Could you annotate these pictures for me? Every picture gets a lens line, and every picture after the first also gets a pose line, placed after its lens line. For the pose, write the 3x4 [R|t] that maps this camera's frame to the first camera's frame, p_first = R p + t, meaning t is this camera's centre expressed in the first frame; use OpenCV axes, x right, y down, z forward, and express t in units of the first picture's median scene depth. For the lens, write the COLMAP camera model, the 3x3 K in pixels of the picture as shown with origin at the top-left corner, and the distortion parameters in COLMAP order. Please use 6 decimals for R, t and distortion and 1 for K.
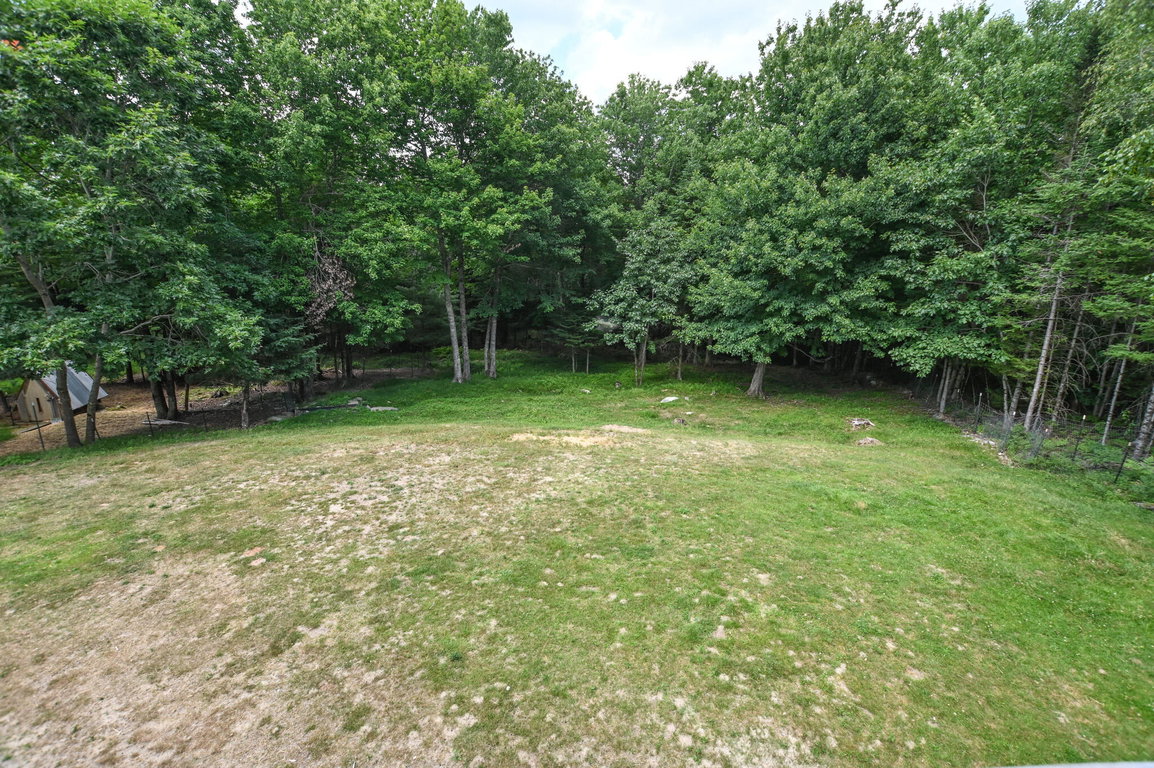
lens RADIAL K [[501.2, 0, 575.5], [0, 501.2, 384.6], [0, 0, 1]] dist [-0.042462, 0.003993]
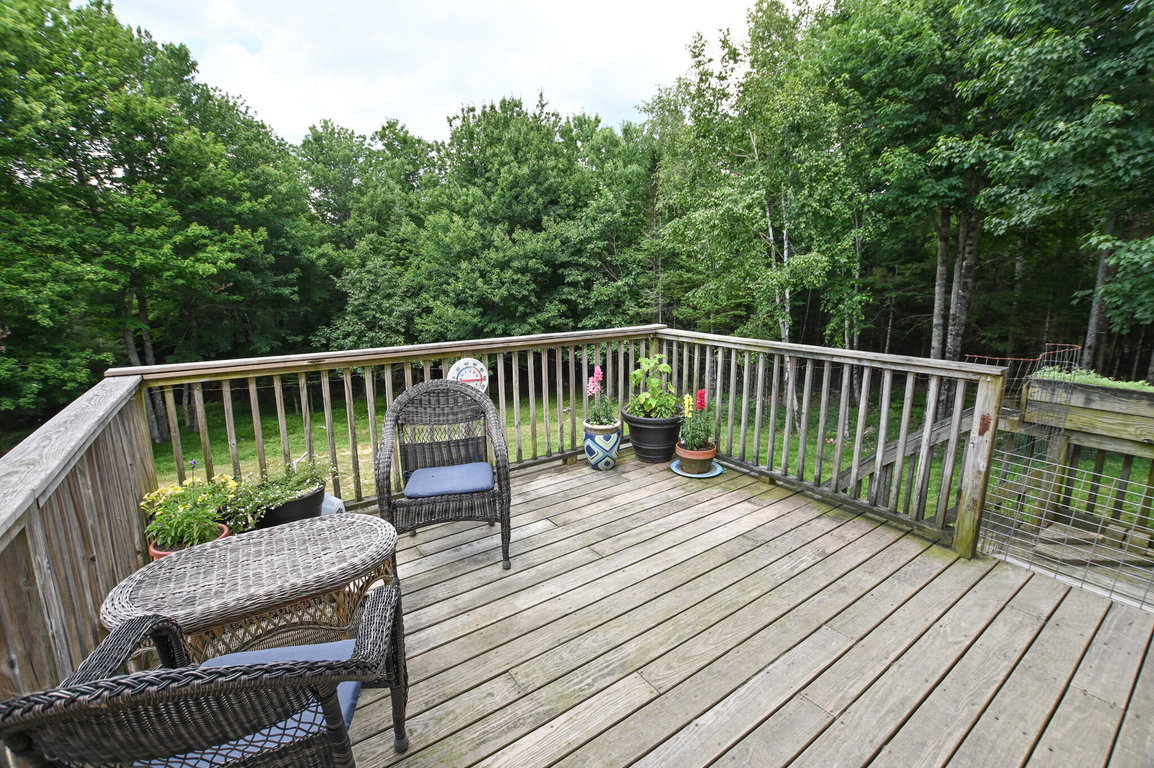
lens RADIAL K [[501.2, 0, 579.9], [0, 501.2, 378.1], [0, 0, 1]] dist [-0.042462, 0.003993]
pose [[0.830850, -0.110151, 0.545486, -0.100868], [0.154100, 0.987424, -0.035322, 0.040425], [-0.534735, 0.113407, 0.837375, -0.145614]]
